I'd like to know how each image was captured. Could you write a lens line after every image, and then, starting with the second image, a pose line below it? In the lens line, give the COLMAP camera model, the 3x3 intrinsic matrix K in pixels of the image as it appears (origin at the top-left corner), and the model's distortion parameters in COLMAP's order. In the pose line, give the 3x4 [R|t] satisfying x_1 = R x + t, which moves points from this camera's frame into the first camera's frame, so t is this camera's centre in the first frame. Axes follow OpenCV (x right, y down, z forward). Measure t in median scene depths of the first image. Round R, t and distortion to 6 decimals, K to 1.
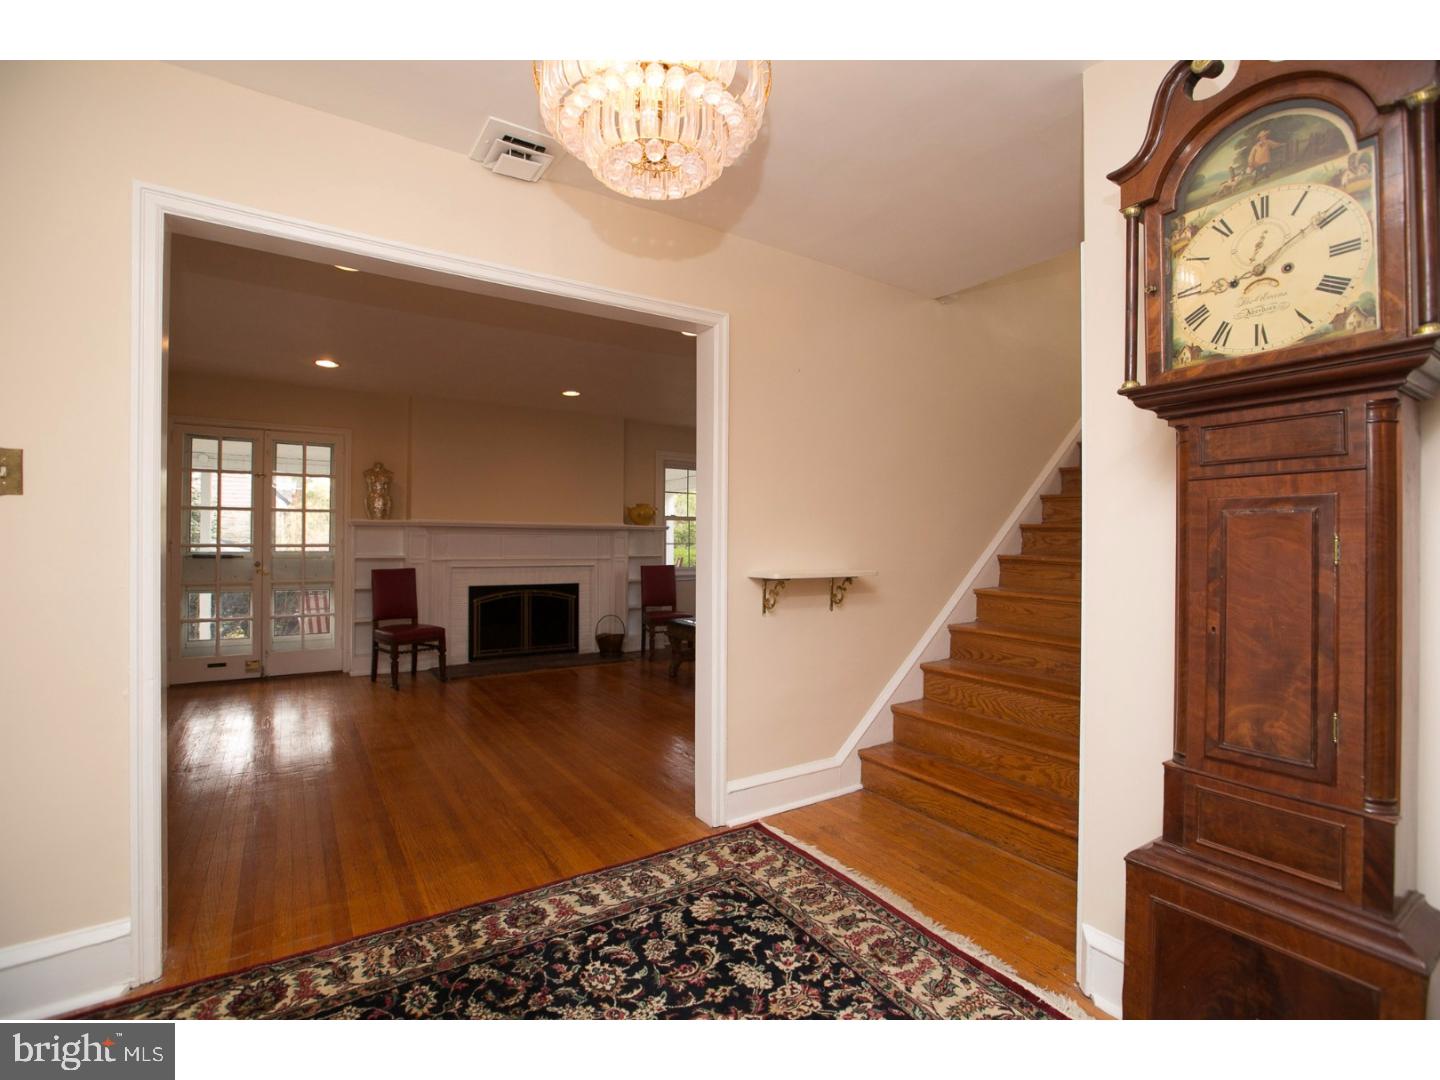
lens RADIAL K [[659.5, 0, 715.8], [0, 659.5, 537.5], [0, 0, 1]] dist [-0.016773, 0.000508]
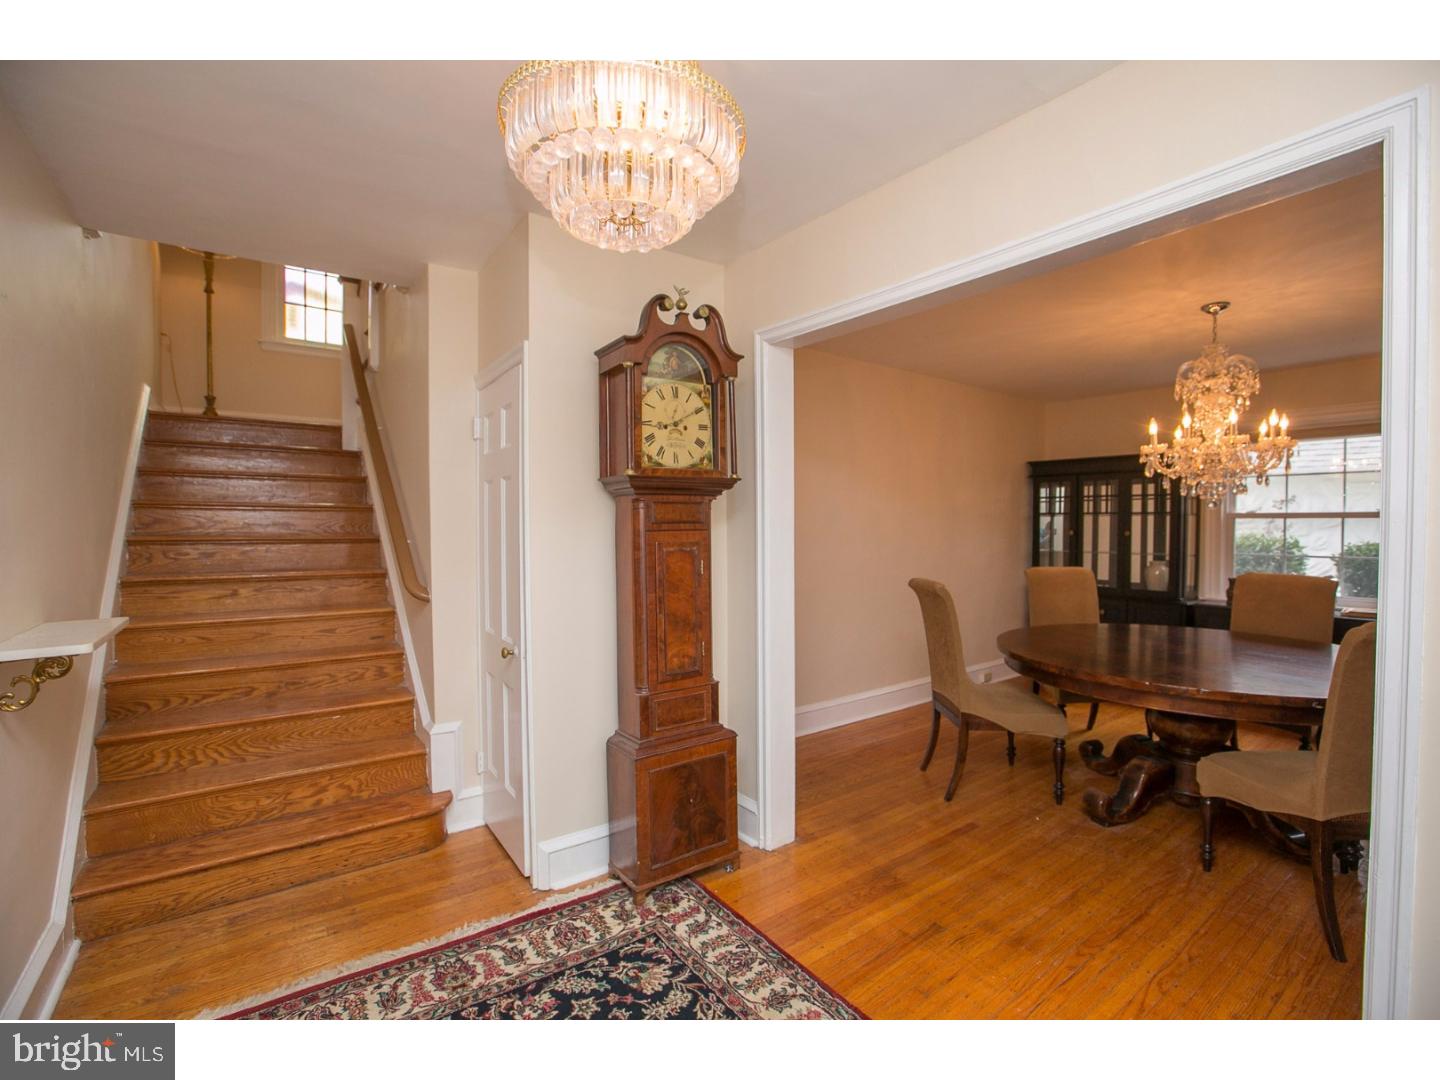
lens RADIAL K [[659.5, 0, 724.5], [0, 659.5, 541.0], [0, 0, 1]] dist [-0.016773, 0.000508]
pose [[-0.052872, -0.033638, 0.998035, -1.094375], [-0.001142, 0.999434, 0.033624, -0.123648], [-0.998601, 0.000638, -0.052880, 0.913760]]
